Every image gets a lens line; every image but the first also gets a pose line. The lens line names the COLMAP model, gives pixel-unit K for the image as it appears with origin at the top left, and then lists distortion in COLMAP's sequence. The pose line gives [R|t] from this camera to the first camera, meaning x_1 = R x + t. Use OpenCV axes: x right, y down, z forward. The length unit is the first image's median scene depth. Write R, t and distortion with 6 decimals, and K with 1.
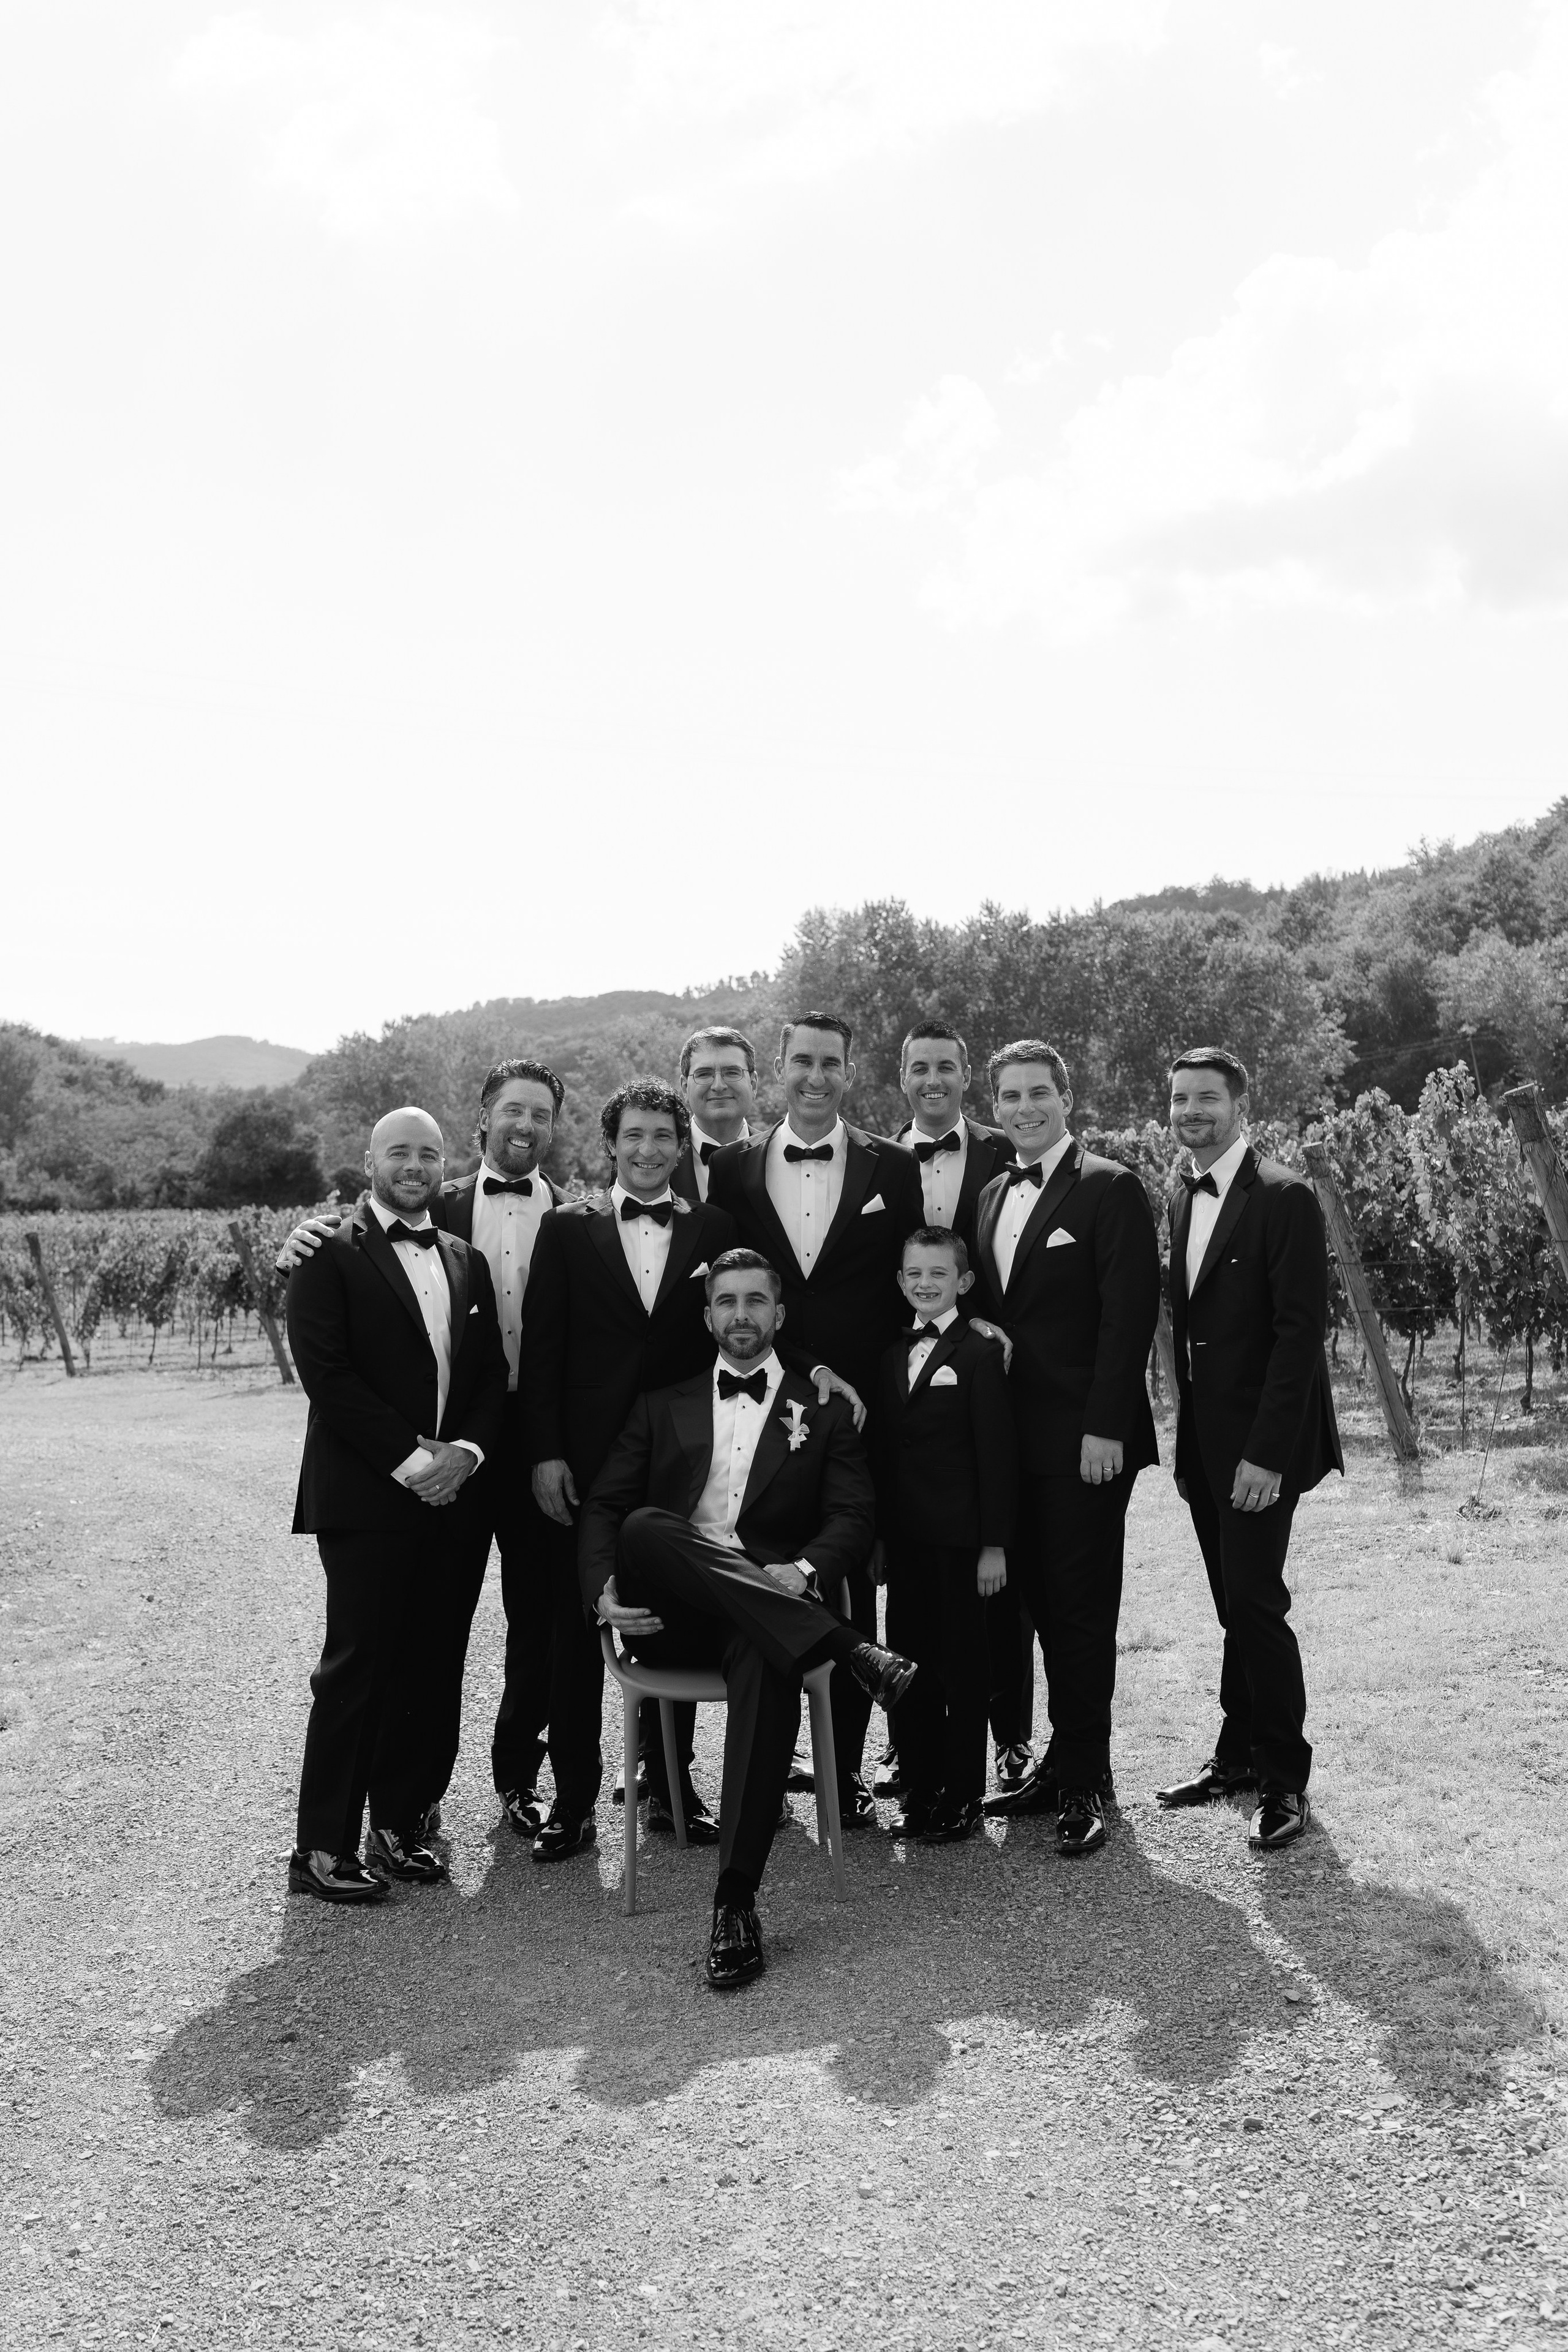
lens RADIAL K [[2748.8, 0, 788.9], [0, 2748.8, 1117.0], [0, 0, 1]] dist [0.112428, -0.757587]
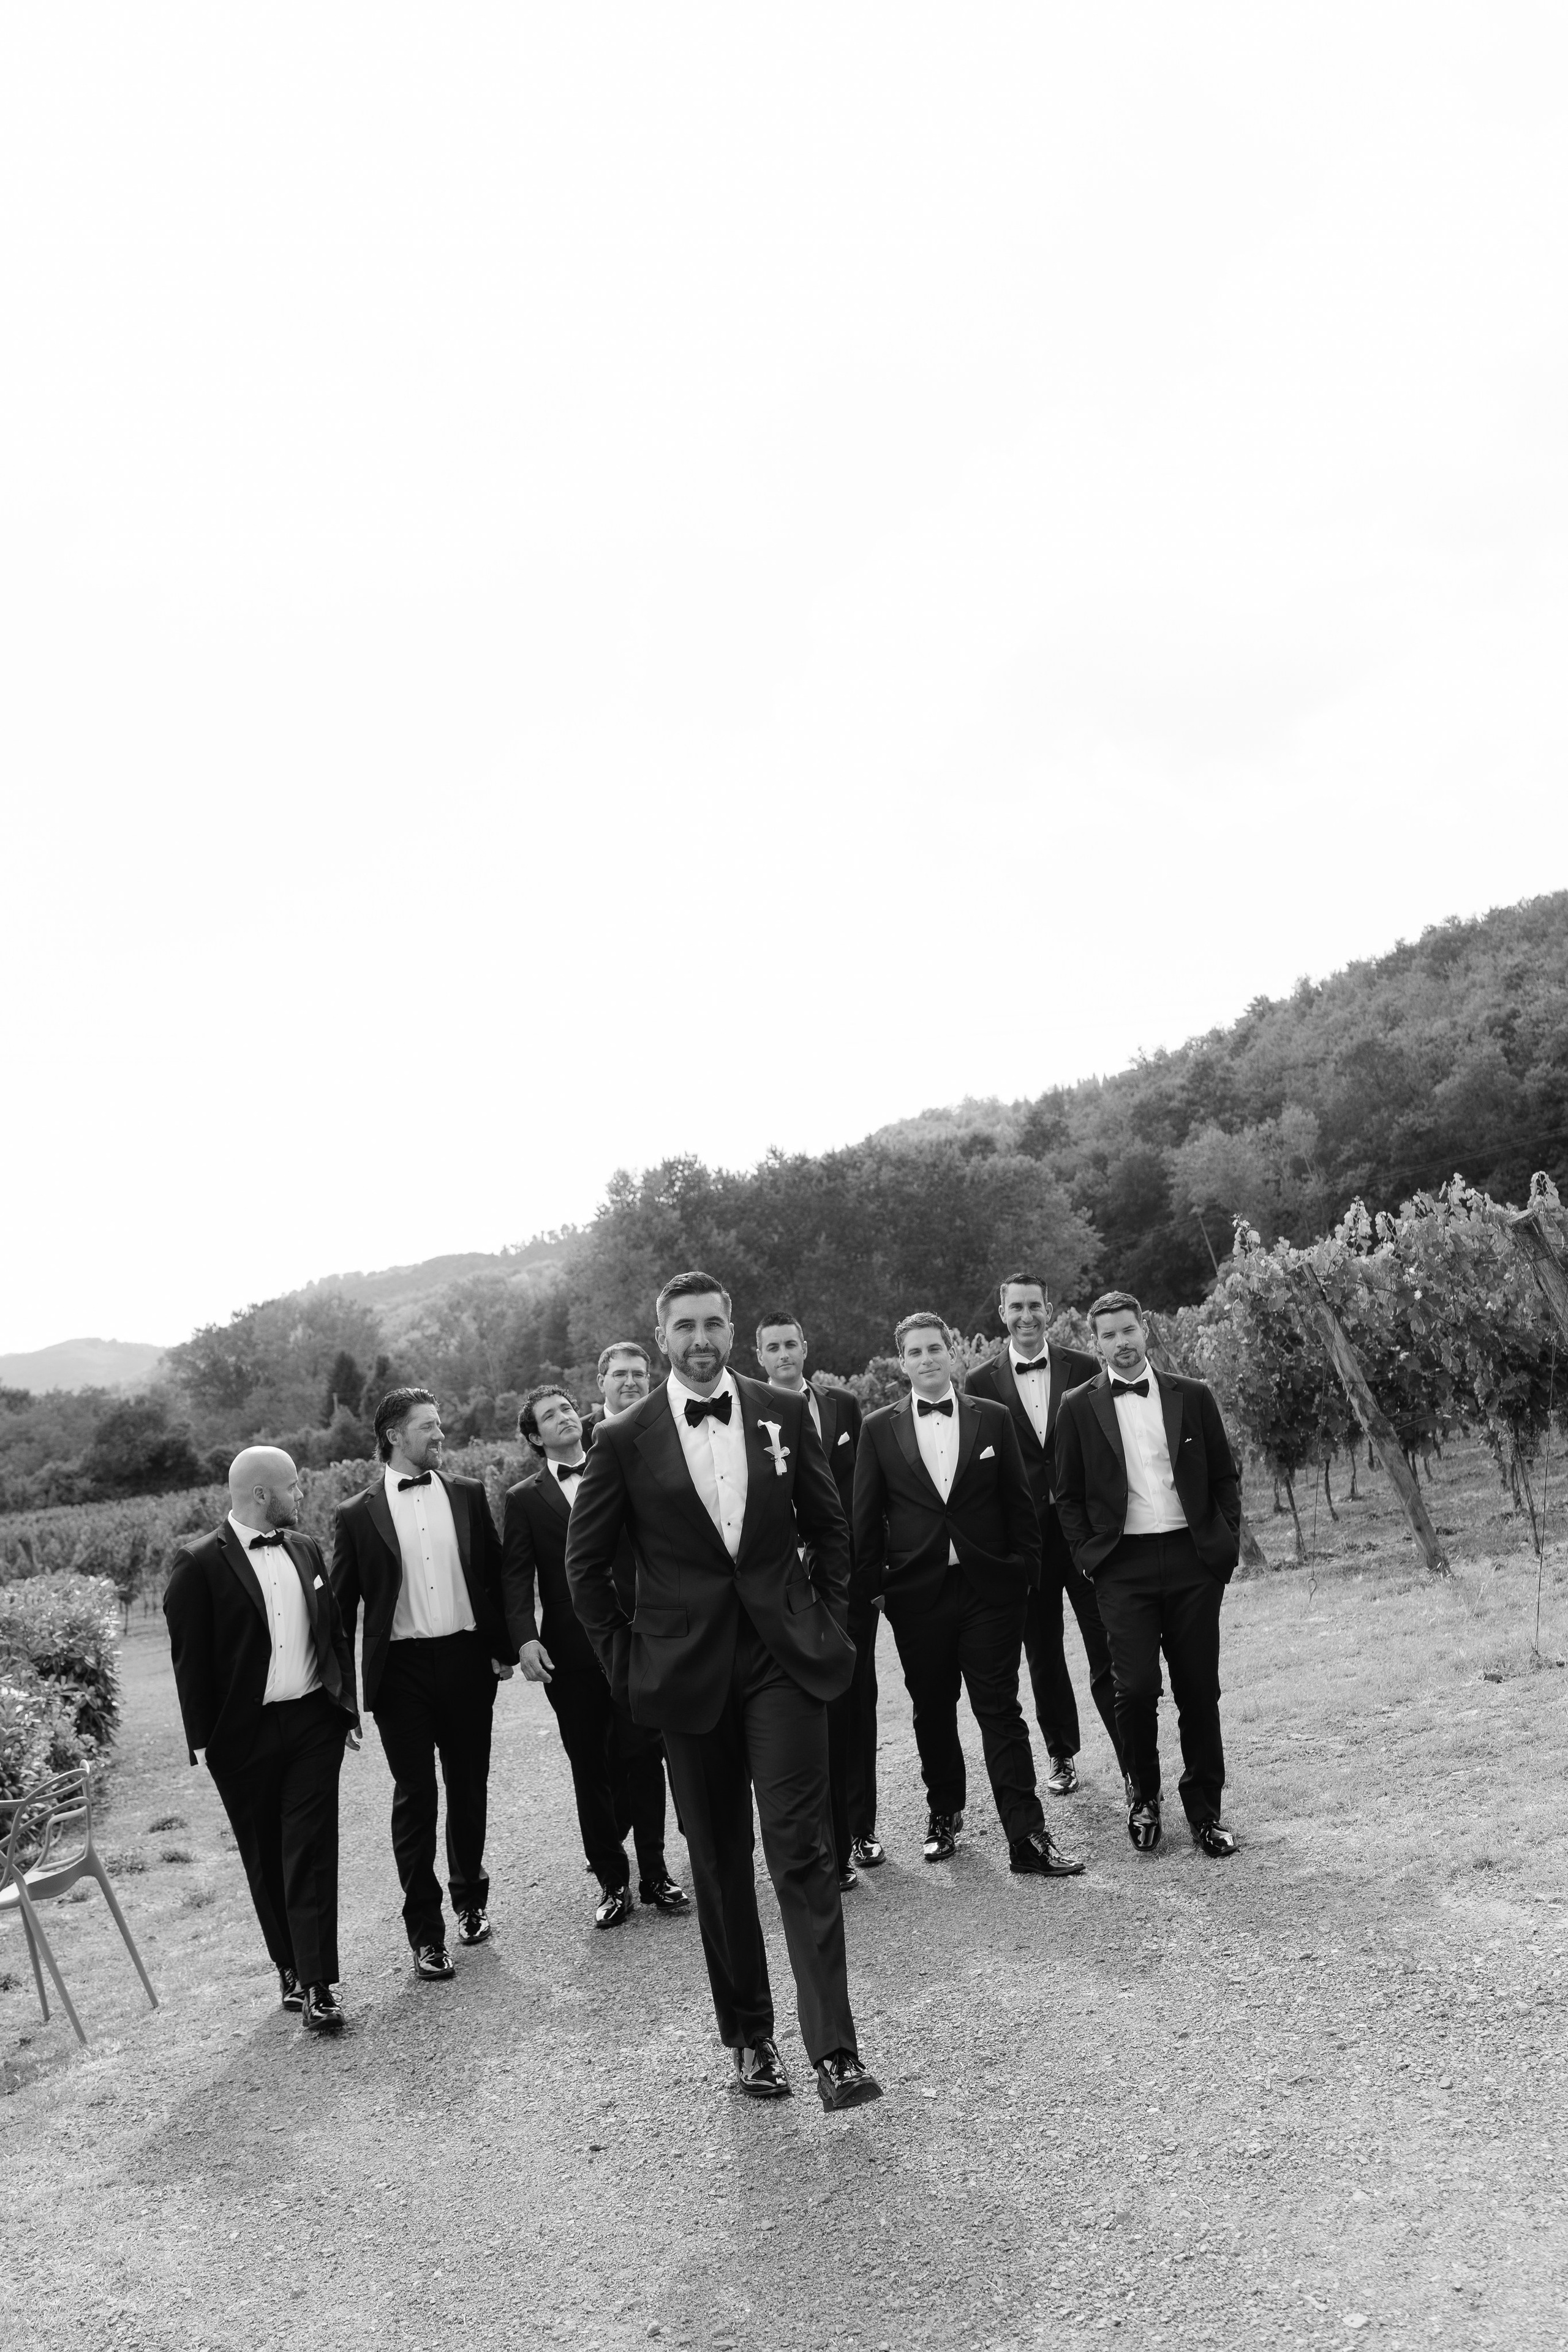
lens RADIAL K [[2748.8, 0, 788.9], [0, 2748.8, 1117.0], [0, 0, 1]] dist [0.112428, -0.757587]
pose [[0.990540, -0.110178, 0.081806, -0.010762], [0.116175, 0.990574, -0.072575, -0.006679], [-0.073039, 0.081392, 0.994002, -0.122475]]
